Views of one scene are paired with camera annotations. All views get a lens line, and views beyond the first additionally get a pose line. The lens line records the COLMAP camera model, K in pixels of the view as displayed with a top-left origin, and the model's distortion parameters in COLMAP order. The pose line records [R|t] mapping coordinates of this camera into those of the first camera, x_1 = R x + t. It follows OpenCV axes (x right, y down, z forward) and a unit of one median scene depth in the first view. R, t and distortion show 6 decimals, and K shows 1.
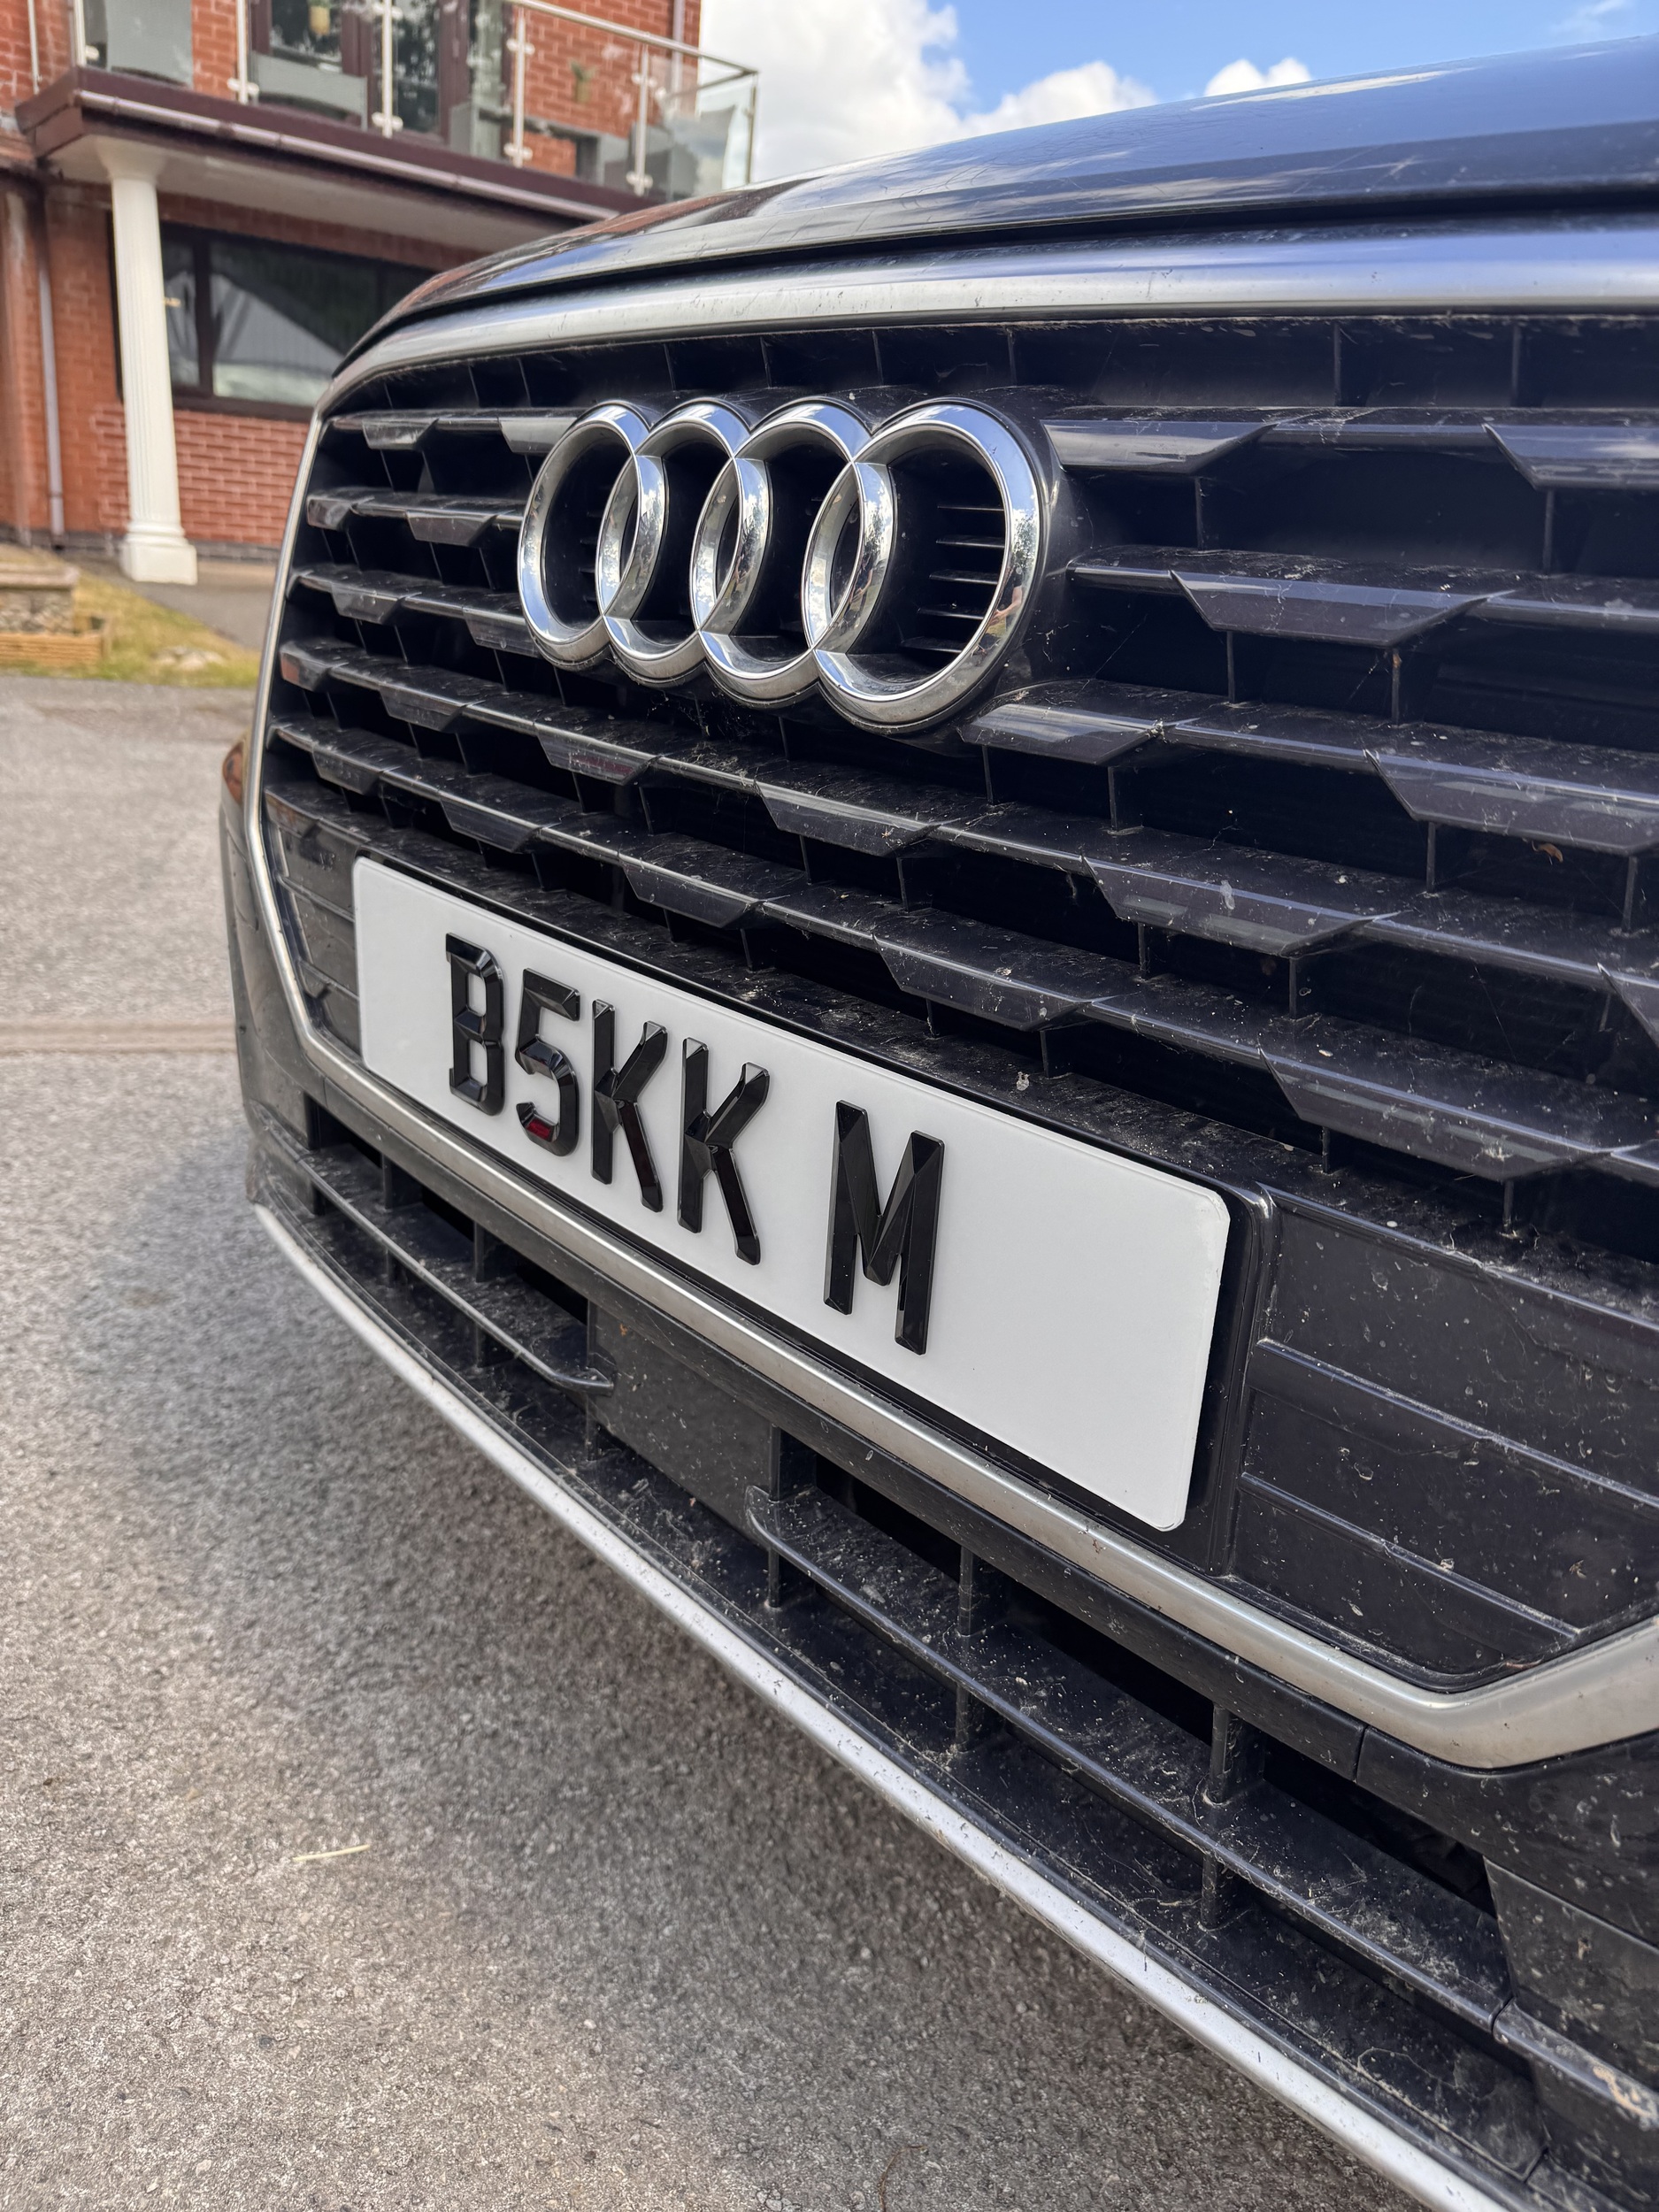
lens RADIAL K [[1560.8, 0, 834.3], [0, 1560.8, 1093.5], [0, 0, 1]] dist [0.012887, -0.020424]
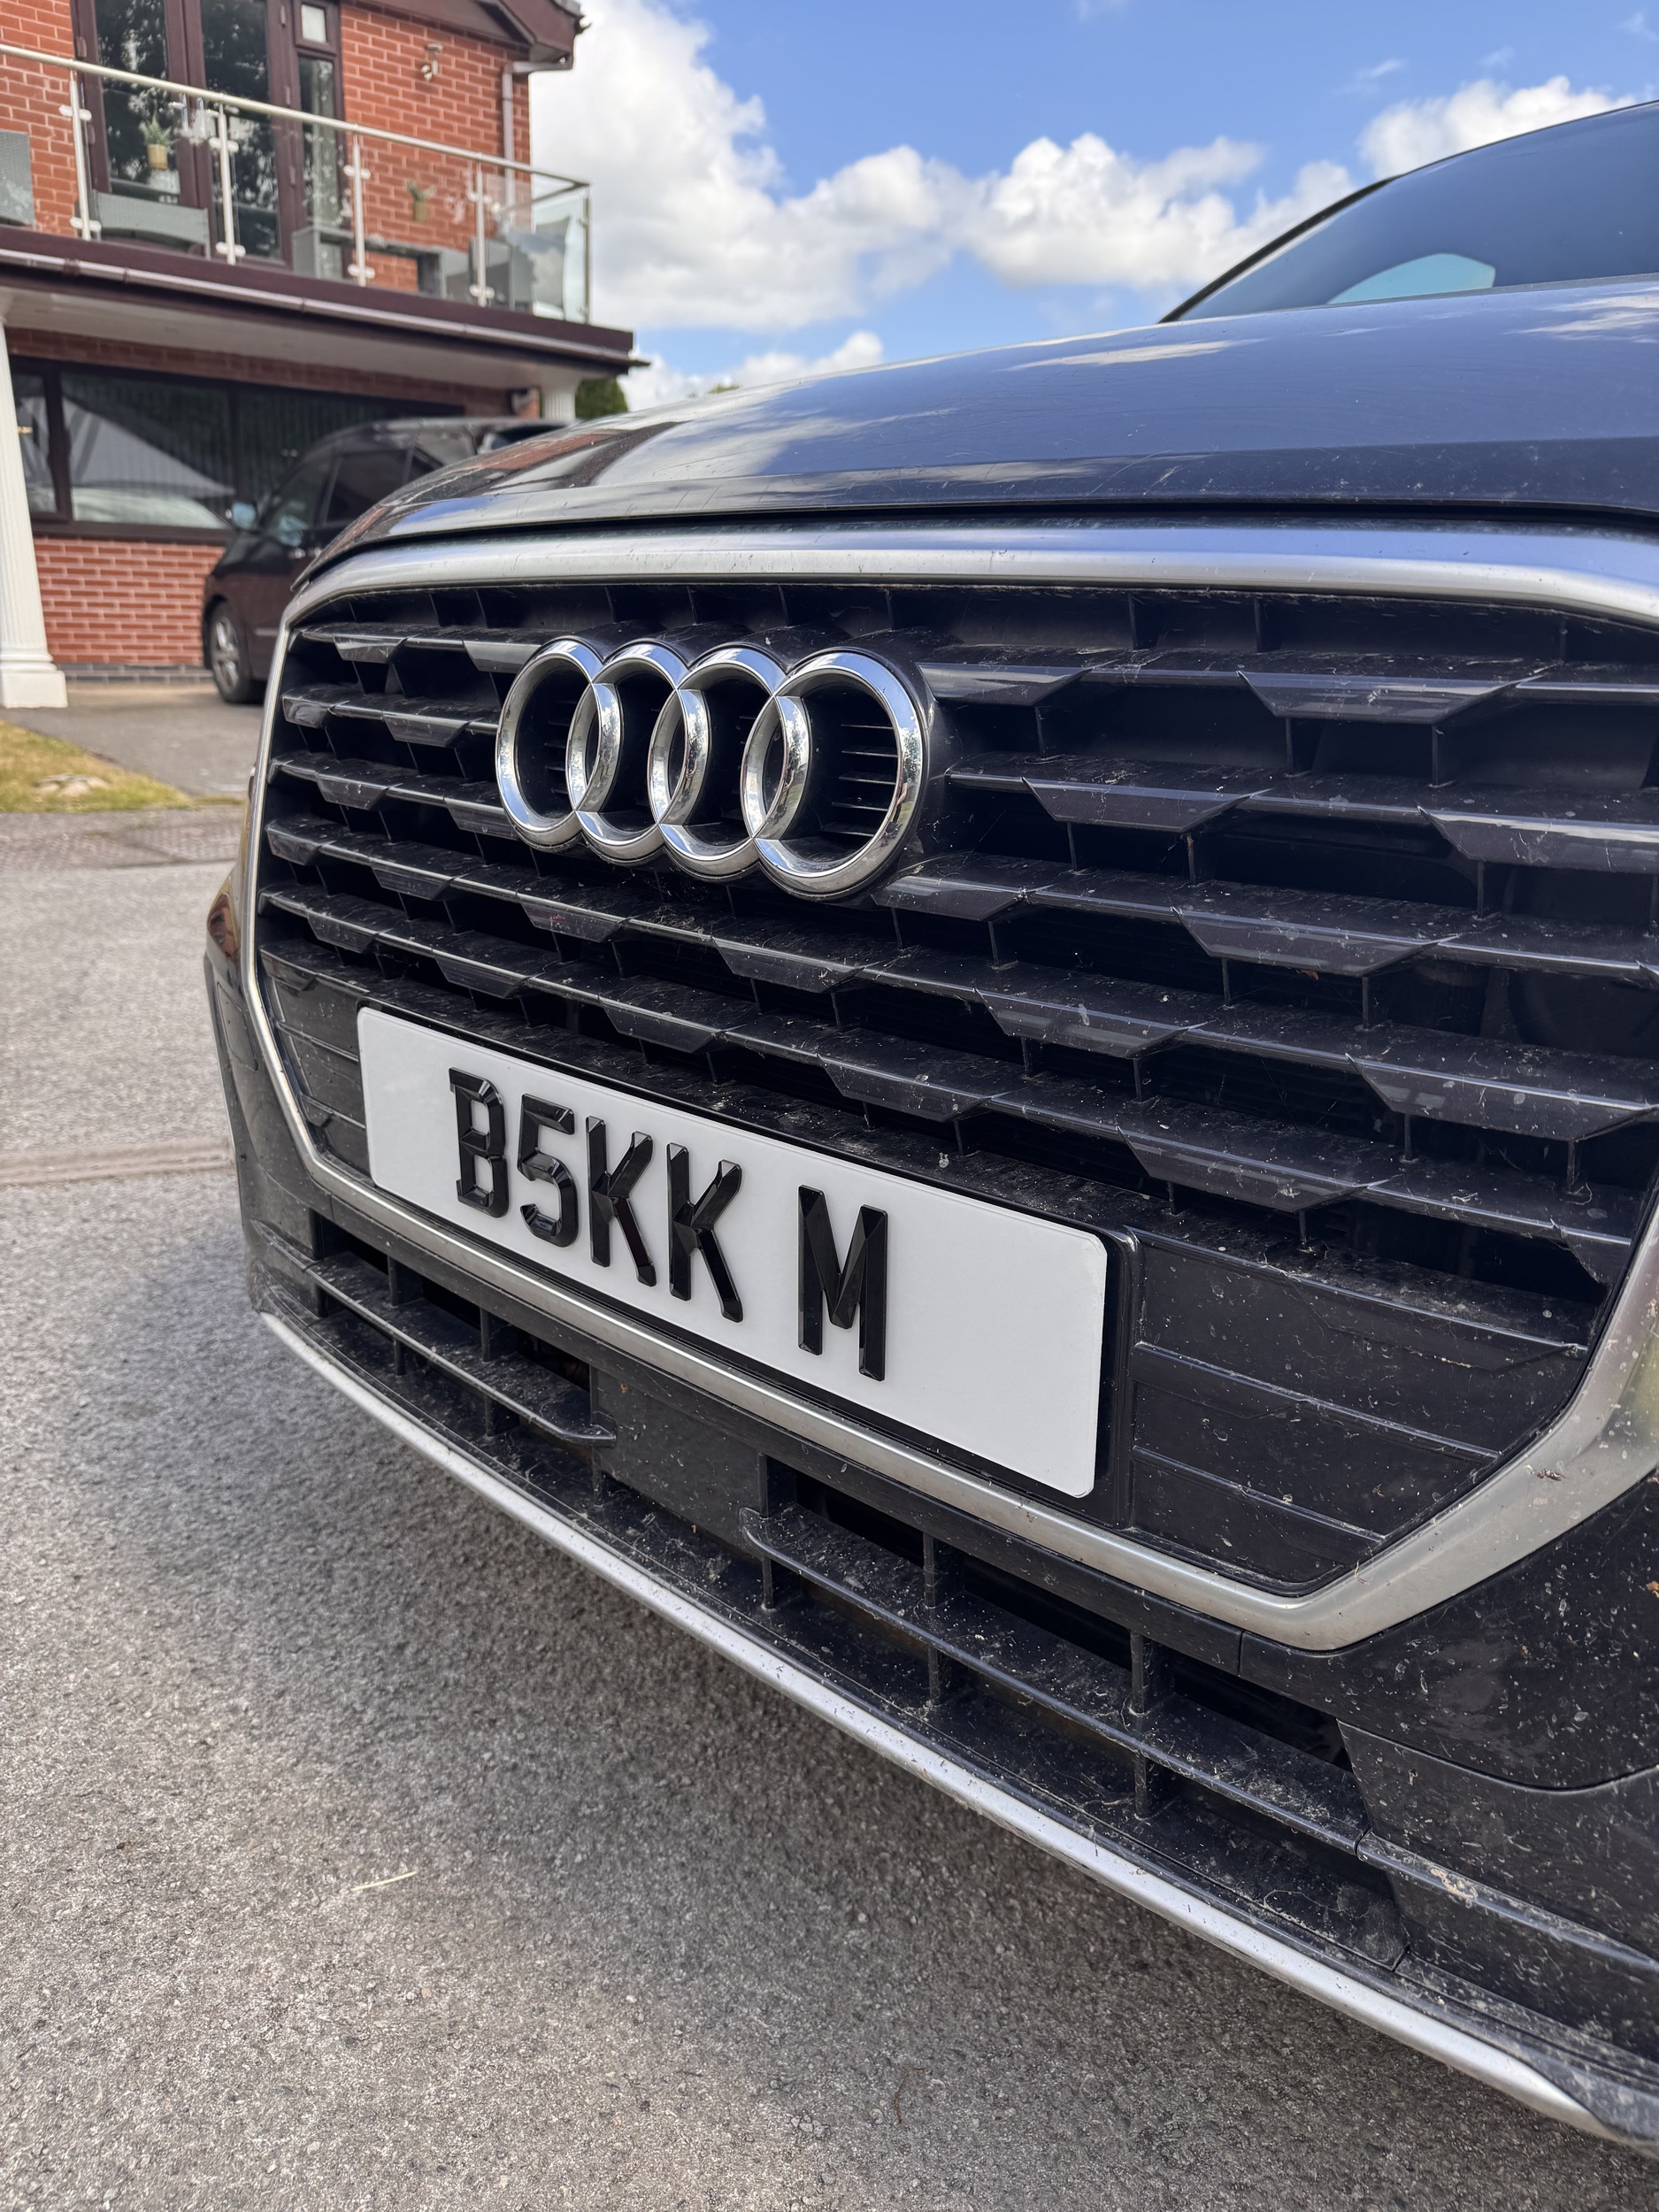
lens RADIAL K [[1560.8, 0, 808.0], [0, 1560.8, 1084.7], [0, 0, 1]] dist [0.012887, -0.020424]
pose [[0.995861, -0.075439, 0.050696, -0.038061], [0.077749, 0.995946, -0.045250, -0.015689], [-0.047076, 0.049004, 0.997689, -0.211758]]
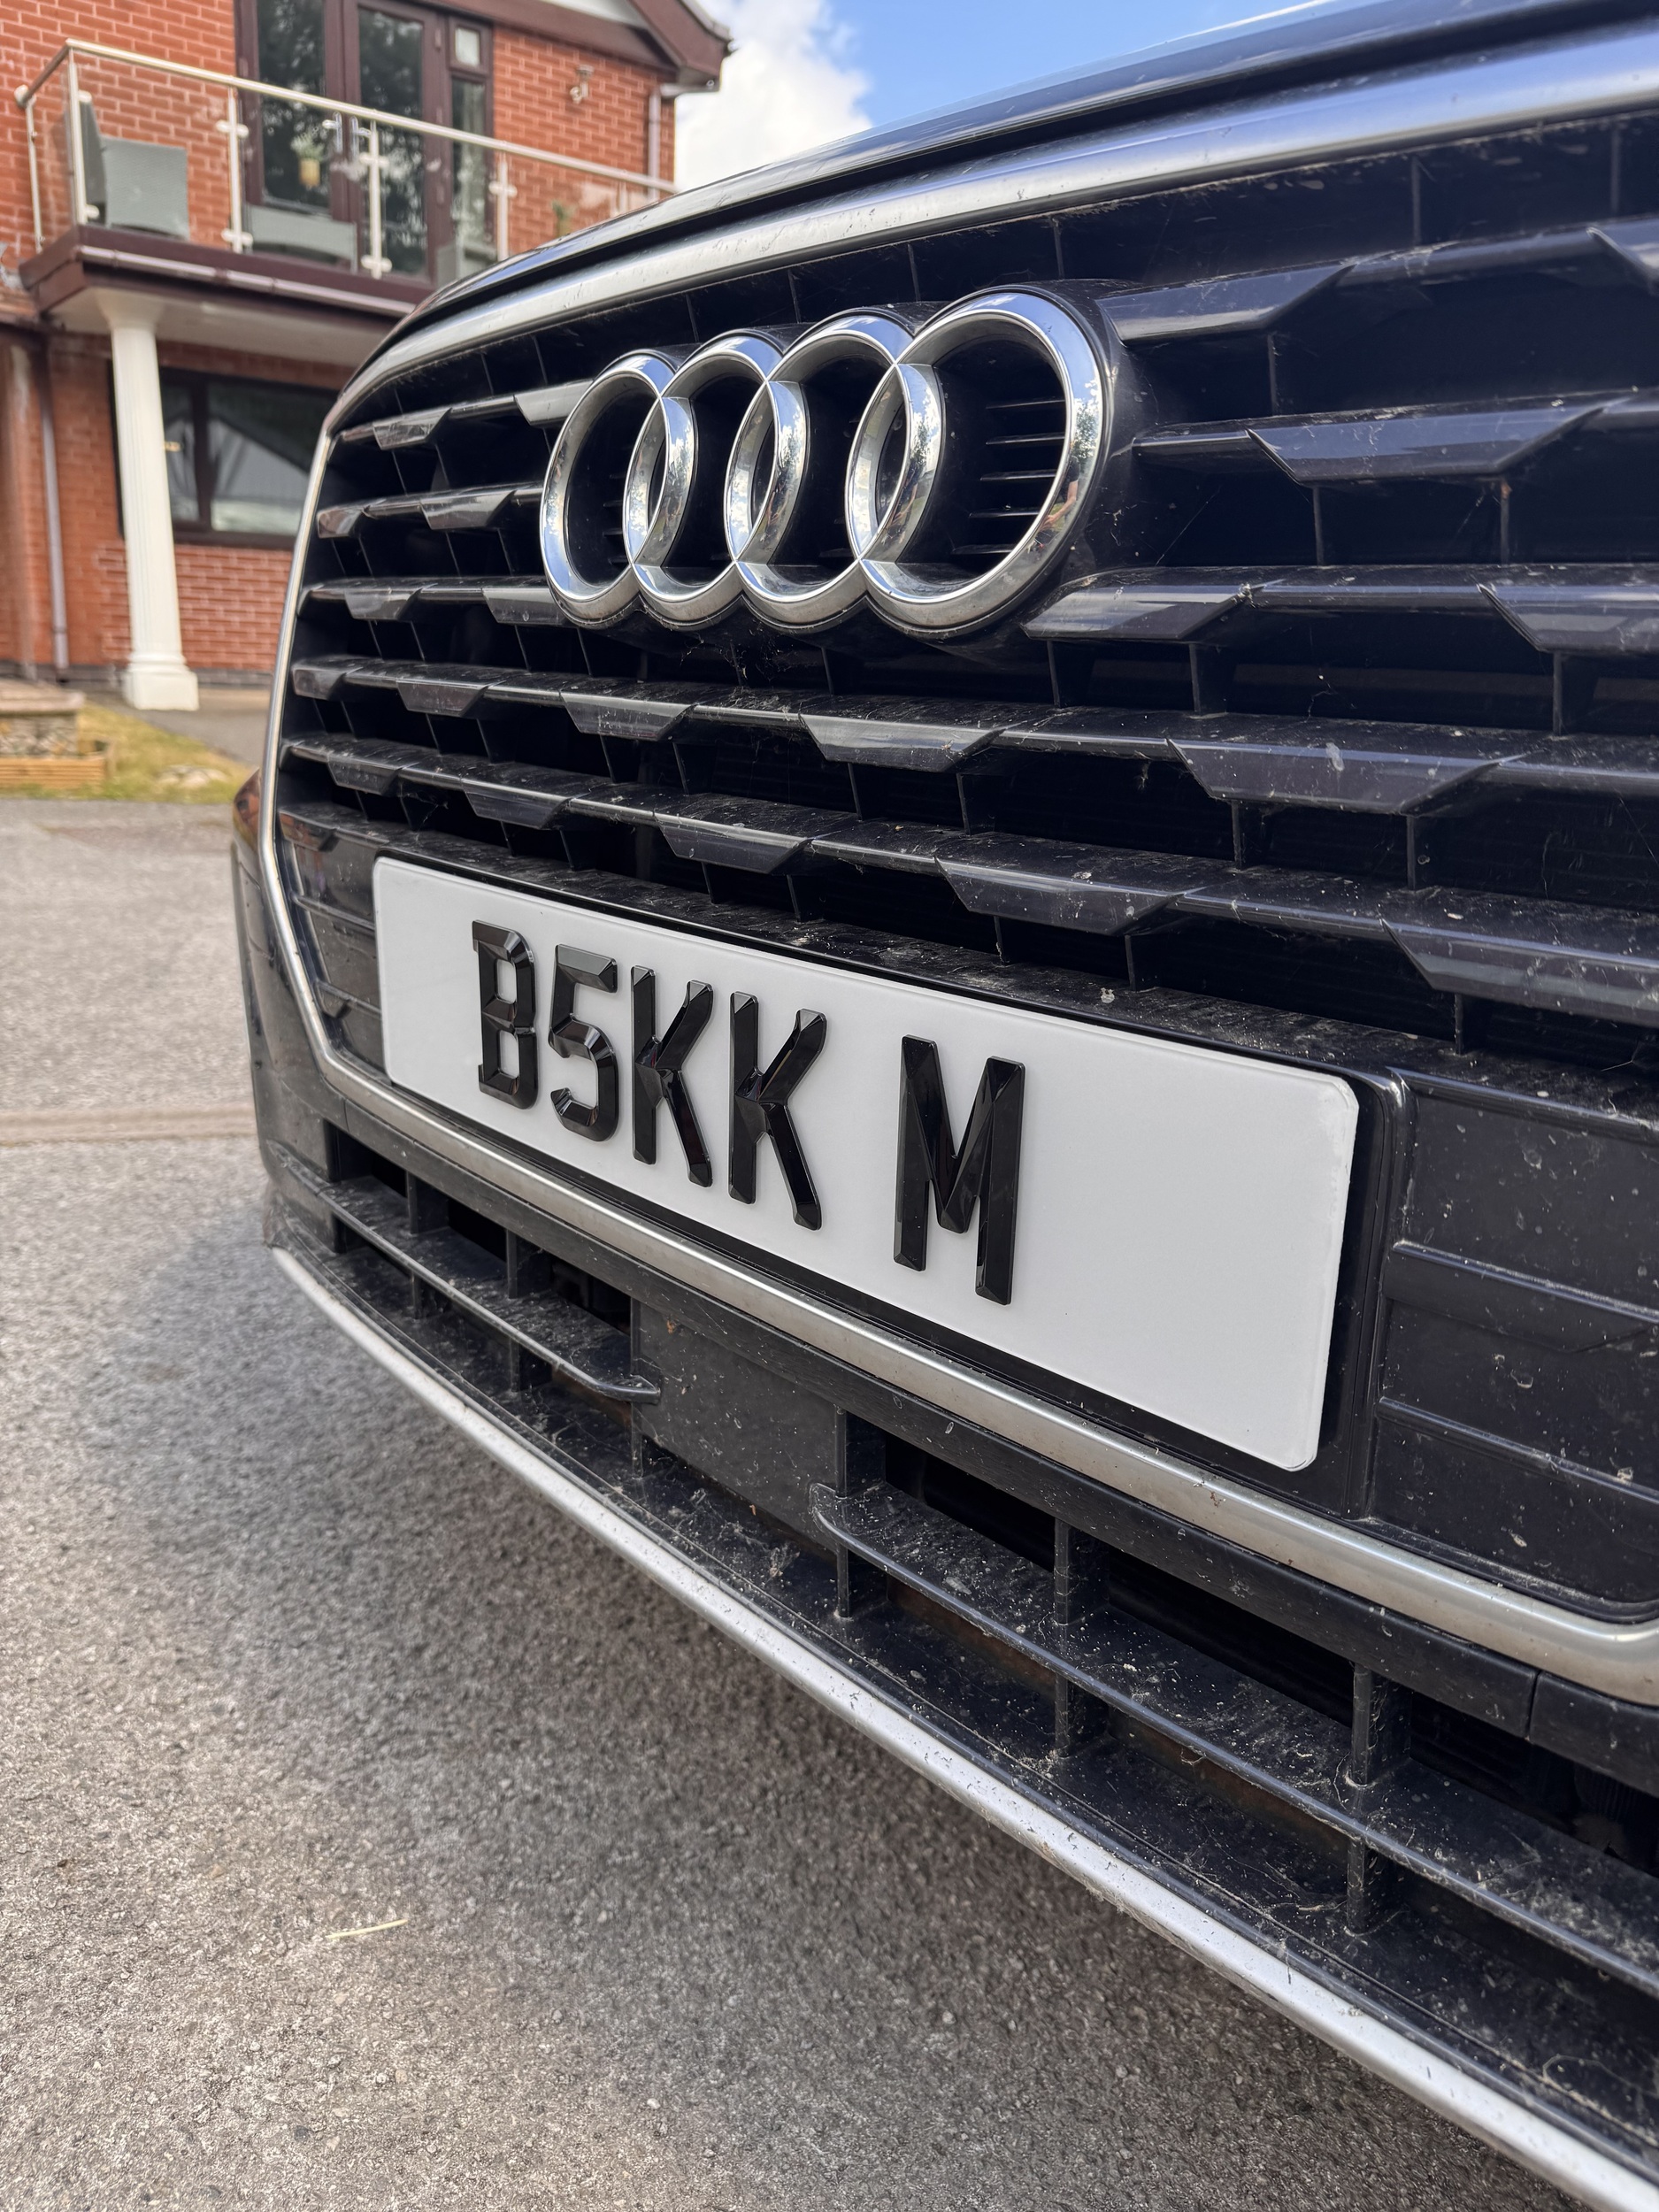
lens RADIAL K [[1560.8, 0, 825.6], [0, 1560.8, 1099.2], [0, 0, 1]] dist [0.012887, -0.020424]
pose [[0.999311, -0.036492, -0.006776, -0.031030], [0.035997, 0.997385, -0.062677, 0.077330], [0.009046, 0.062389, 0.998011, 0.055648]]
